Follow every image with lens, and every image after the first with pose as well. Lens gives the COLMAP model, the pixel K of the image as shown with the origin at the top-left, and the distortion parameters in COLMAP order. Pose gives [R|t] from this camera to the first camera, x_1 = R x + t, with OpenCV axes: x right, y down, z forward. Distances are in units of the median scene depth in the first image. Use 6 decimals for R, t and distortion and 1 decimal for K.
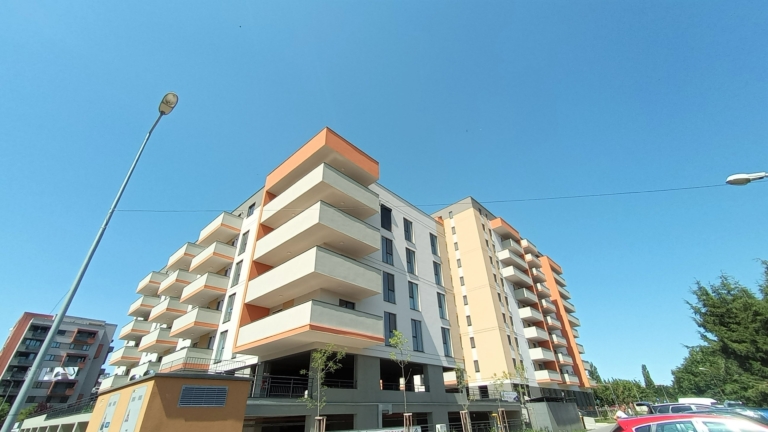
lens RADIAL K [[322.7, 0, 384.0], [0, 322.7, 216.0], [0, 0, 1]] dist [0.012861, 0.000030]
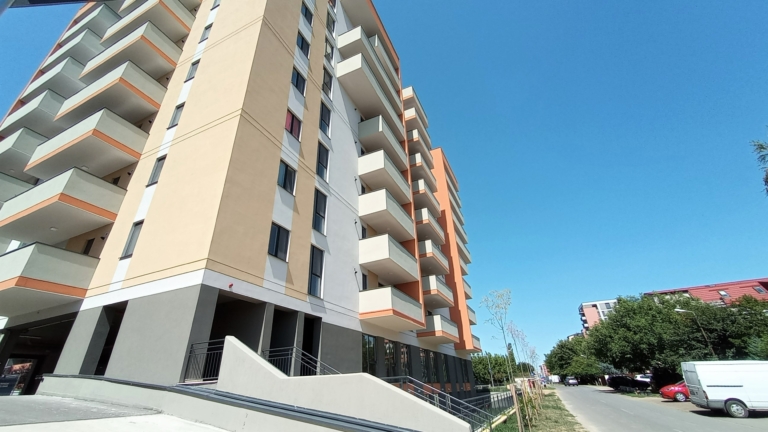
lens RADIAL K [[322.7, 0, 384.0], [0, 322.7, 216.0], [0, 0, 1]] dist [0.012861, 0.000030]
pose [[0.955249, 0.135998, 0.262685, 0.338304], [-0.150528, 0.987953, 0.035908, 0.332832], [-0.254637, -0.073842, 0.964213, 0.569434]]
